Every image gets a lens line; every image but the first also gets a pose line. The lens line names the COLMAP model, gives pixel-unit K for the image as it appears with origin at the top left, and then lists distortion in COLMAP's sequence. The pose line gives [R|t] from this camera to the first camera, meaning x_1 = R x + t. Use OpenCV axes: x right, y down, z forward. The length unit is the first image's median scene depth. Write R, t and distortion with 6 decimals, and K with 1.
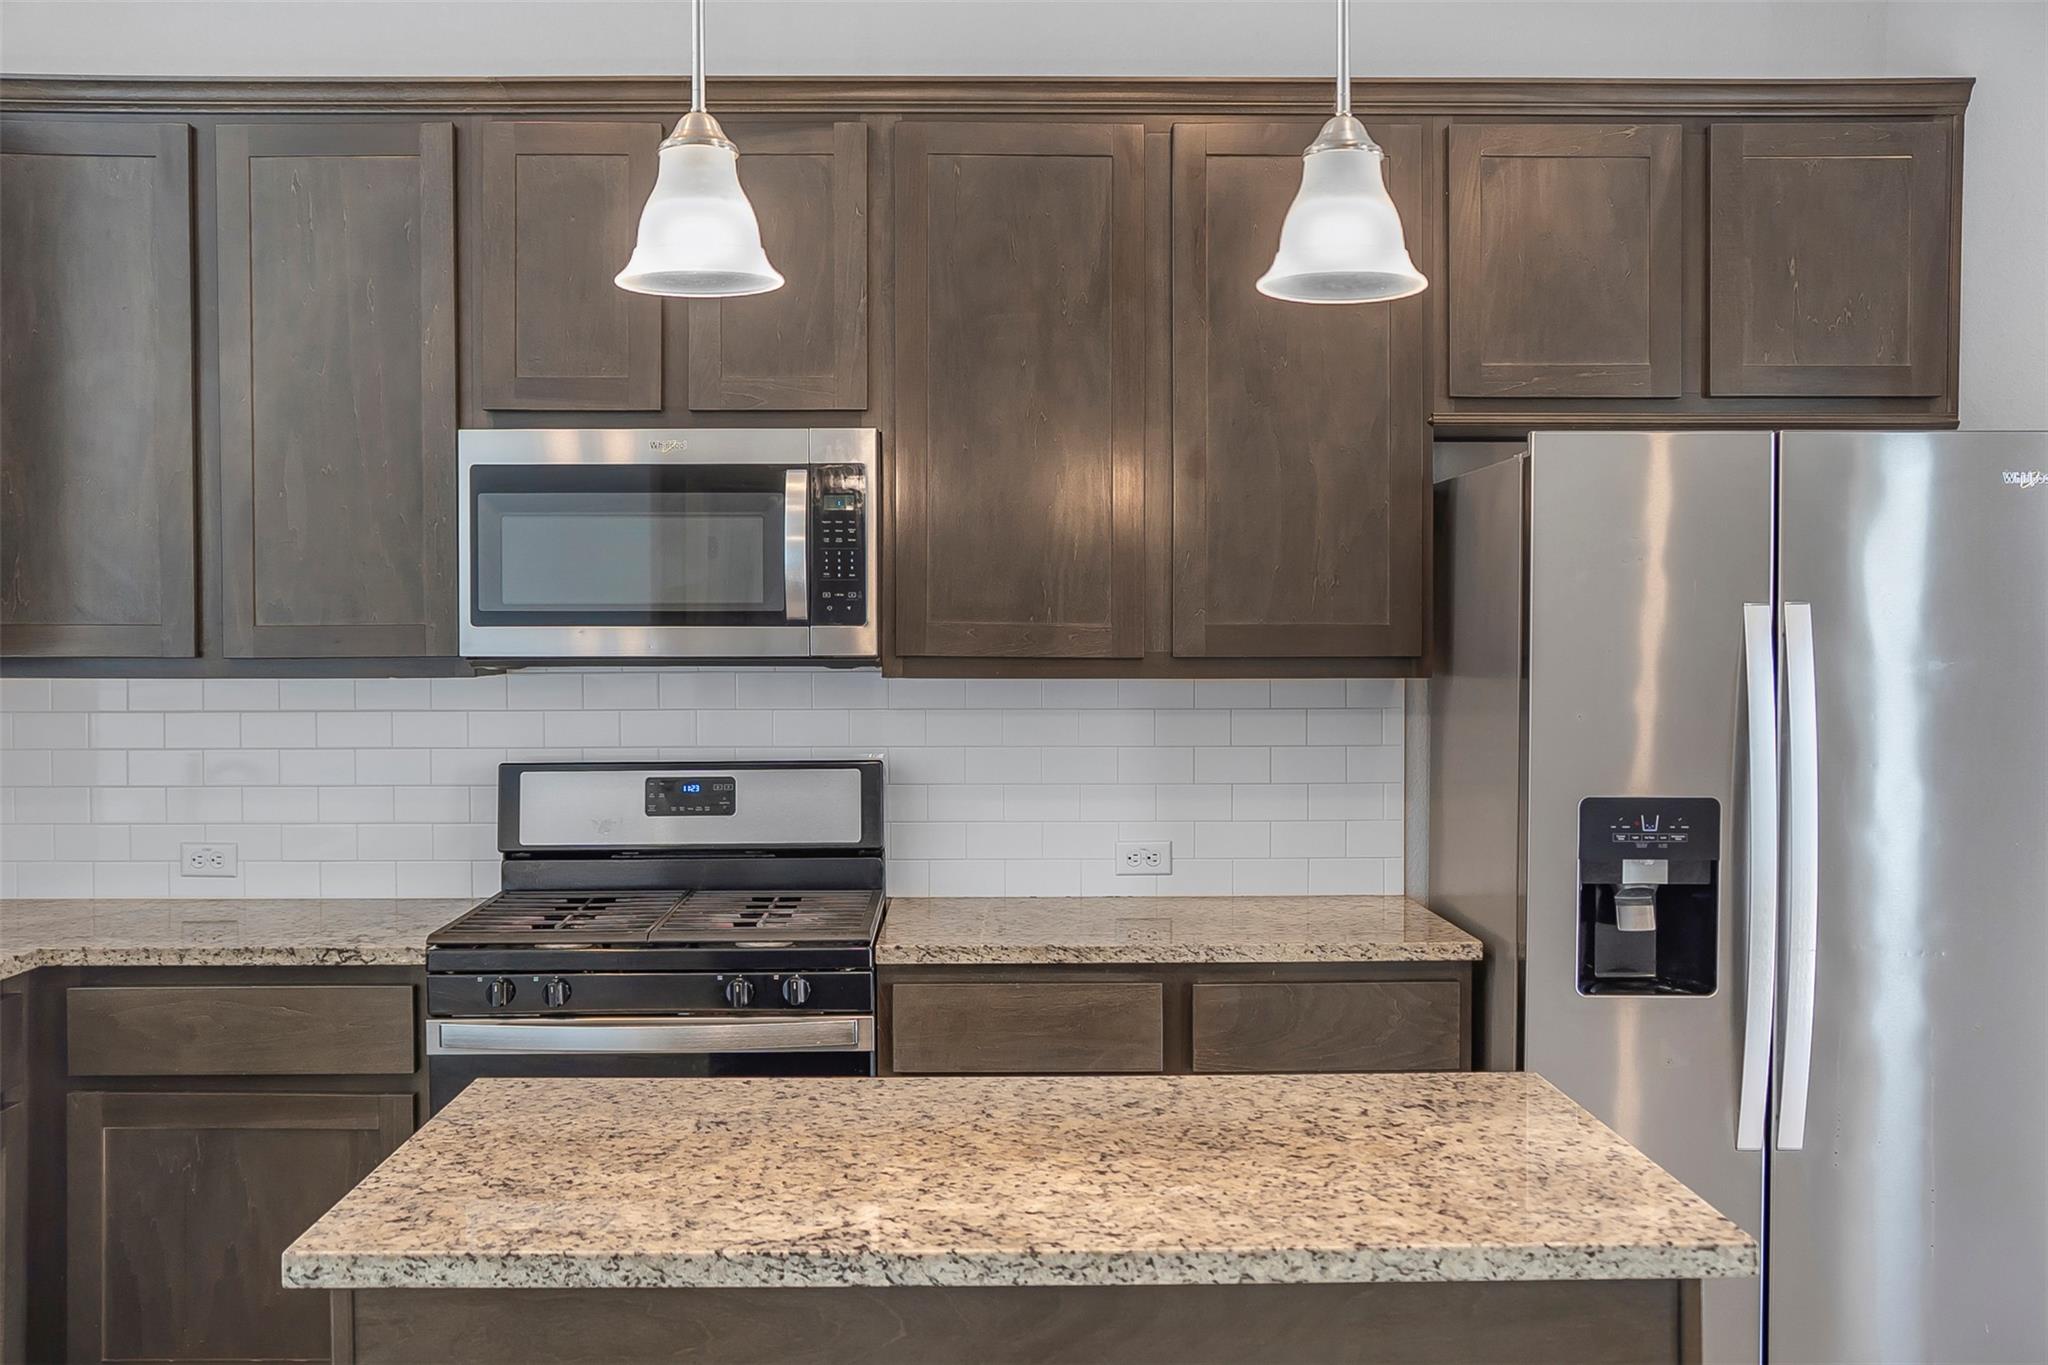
lens RADIAL K [[2100.8, 0, 1024.0], [0, 2100.8, 682.5], [0, 0, 1]] dist [-0.011734, -0.008639]
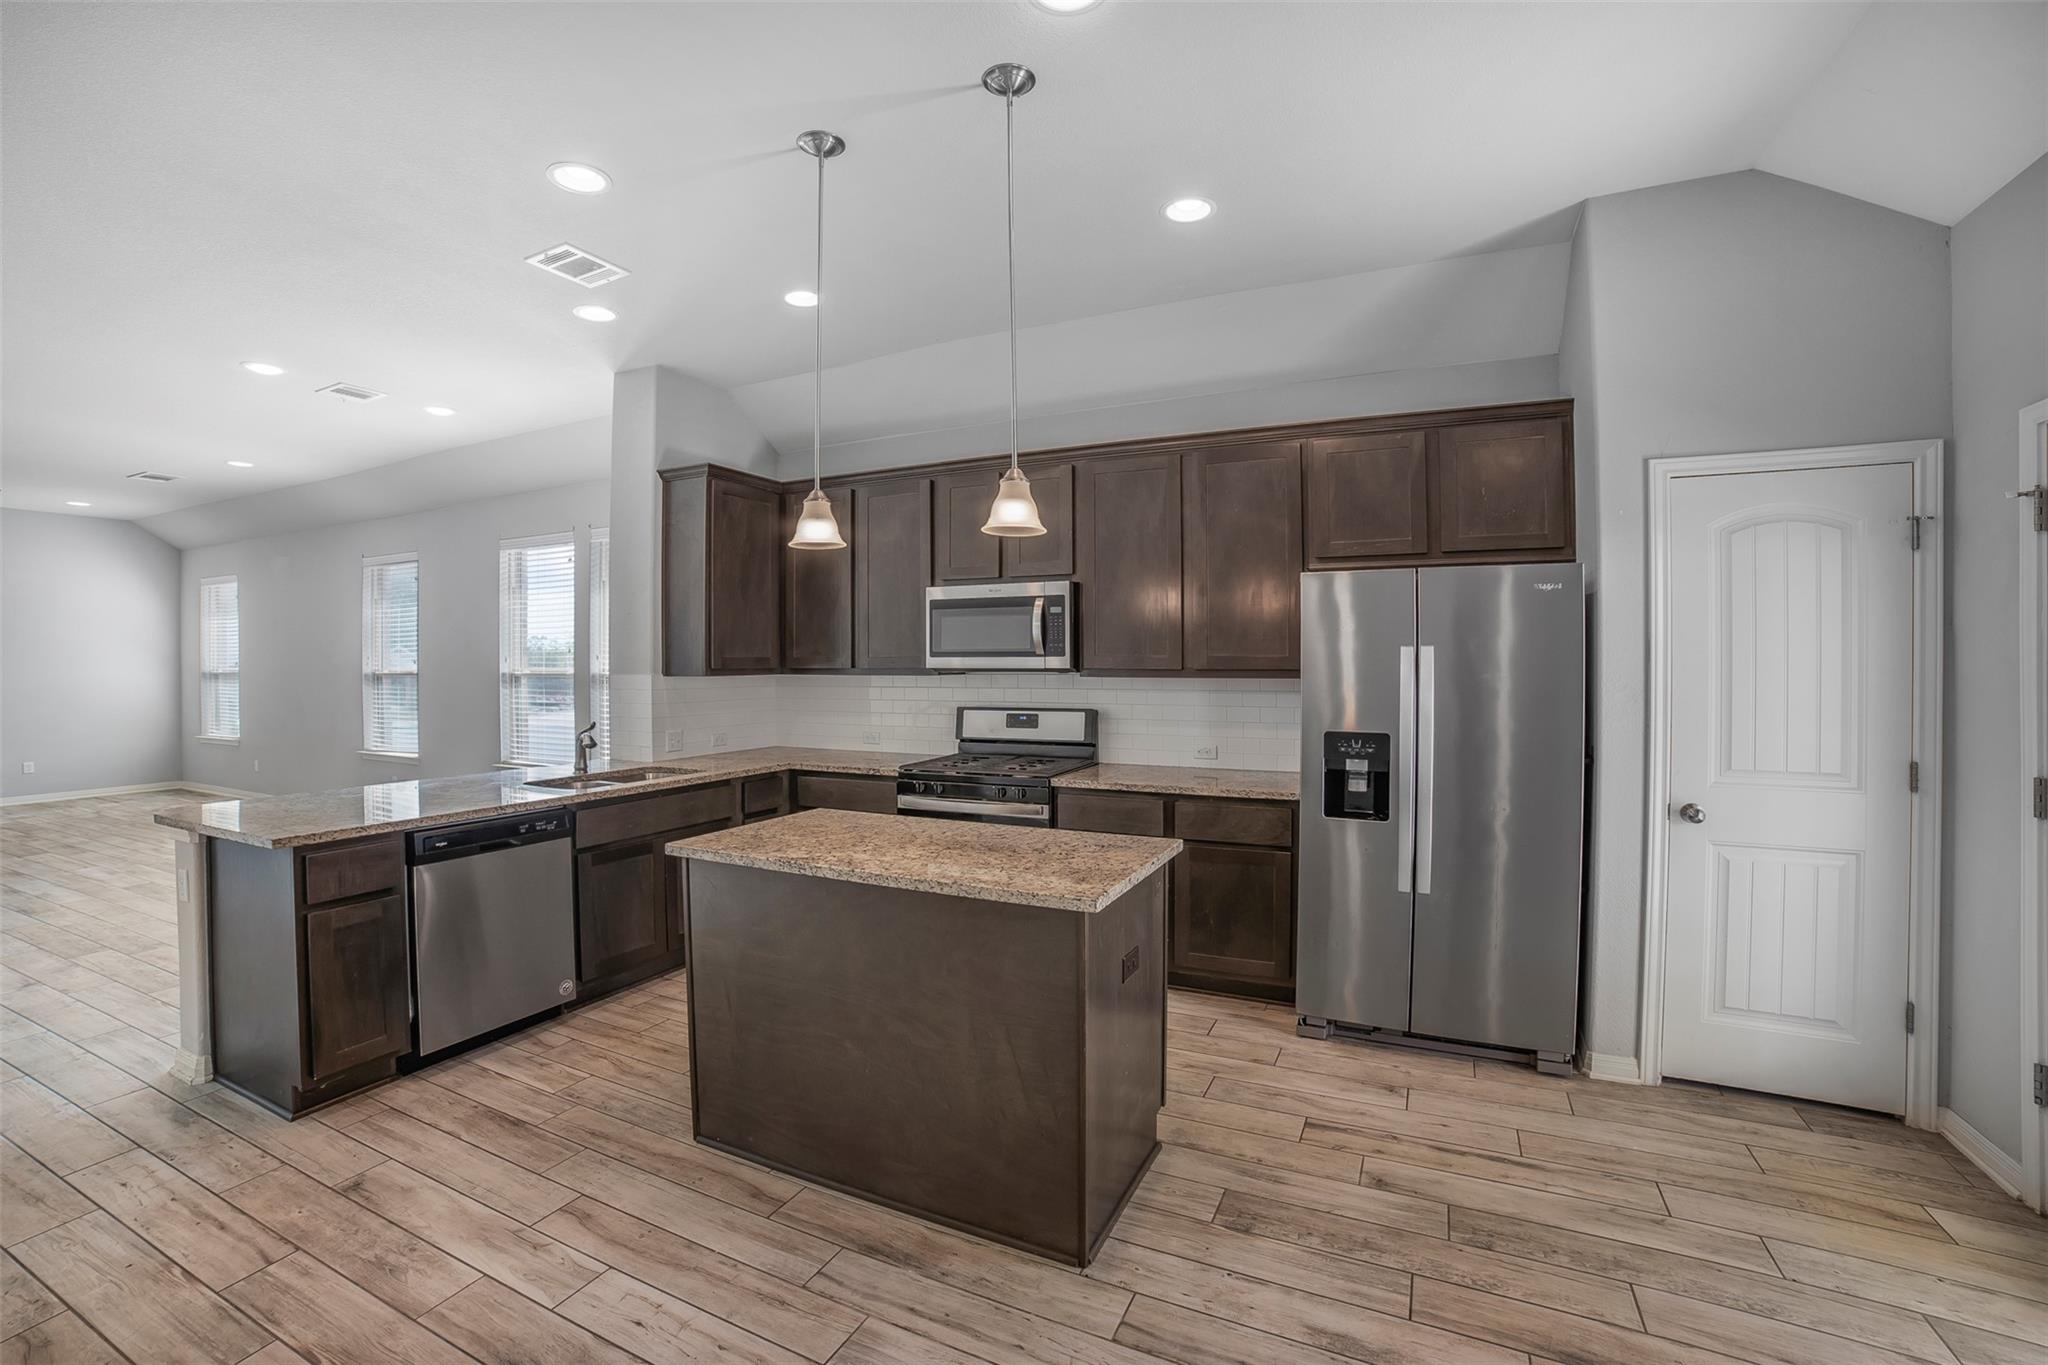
lens RADIAL K [[864.4, 0, 1012.5], [0, 864.4, 672.0], [0, 0, 1]] dist [-0.066370, 0.024448]
pose [[0.903024, 0.006251, -0.429544, 0.332698], [-0.009837, 0.999933, -0.006129, -0.000753], [0.429477, 0.009761, 0.903025, 0.003654]]
